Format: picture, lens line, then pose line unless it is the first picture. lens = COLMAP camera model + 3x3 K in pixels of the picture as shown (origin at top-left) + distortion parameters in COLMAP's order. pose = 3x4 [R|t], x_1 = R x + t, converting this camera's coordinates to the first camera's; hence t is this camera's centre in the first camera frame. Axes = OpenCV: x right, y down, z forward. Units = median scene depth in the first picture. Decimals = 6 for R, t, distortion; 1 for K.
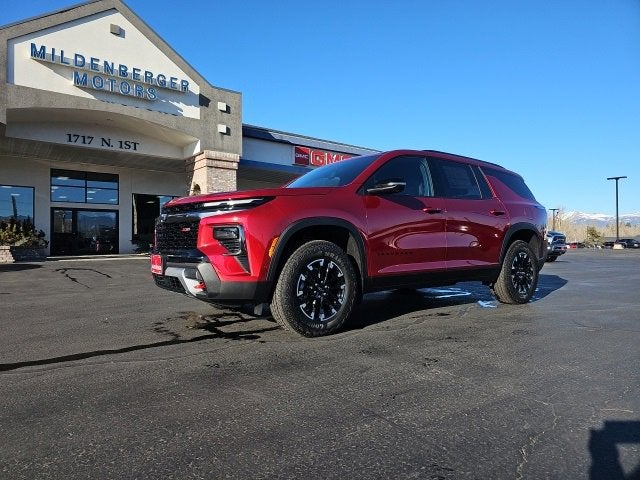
lens RADIAL K [[413.4, 0, 311.8], [0, 413.4, 233.4], [0, 0, 1]] dist [0.065460, -0.056809]
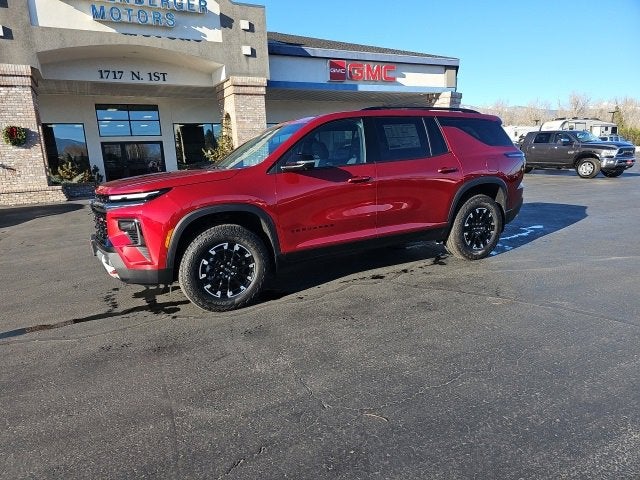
lens RADIAL K [[415.3, 0, 310.5], [0, 415.3, 239.7], [0, 0, 1]] dist [0.056096, -0.047088]
pose [[0.987156, -0.011633, -0.159335, 0.093220], [0.046773, 0.974688, 0.218620, -0.038622], [0.152759, -0.223265, 0.962714, -0.000505]]
